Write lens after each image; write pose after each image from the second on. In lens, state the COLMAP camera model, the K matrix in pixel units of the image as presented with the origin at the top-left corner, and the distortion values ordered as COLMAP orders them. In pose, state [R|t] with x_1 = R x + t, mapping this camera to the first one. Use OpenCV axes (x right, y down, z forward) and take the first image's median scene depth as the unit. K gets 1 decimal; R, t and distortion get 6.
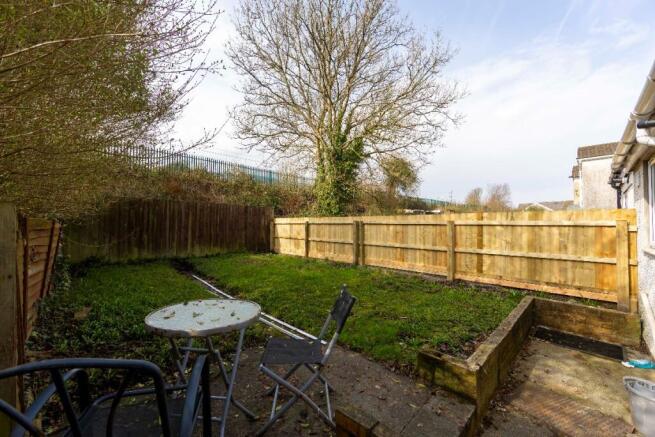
lens RADIAL K [[275.1, 0, 327.5], [0, 275.1, 218.5], [0, 0, 1]] dist [-0.001278, -0.000180]
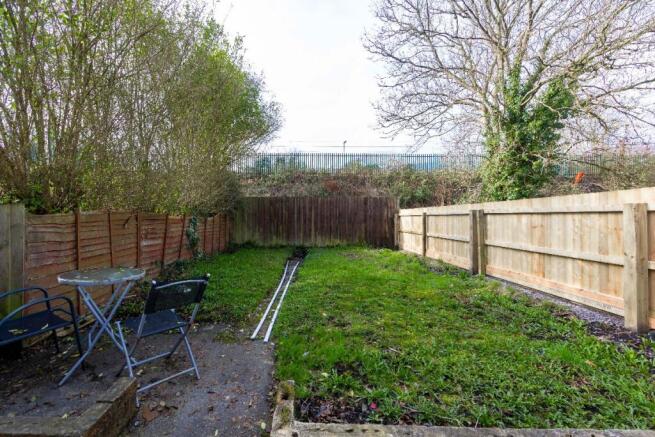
lens RADIAL K [[272.5, 0, 267.6], [0, 272.5, 213.9], [0, 0, 1]] dist [-0.000251, -0.000076]
pose [[0.668016, -0.017892, -0.743932, 0.222639], [0.022051, 0.999748, -0.004244, 0.008897], [0.743821, -0.013569, 0.668242, 0.127058]]
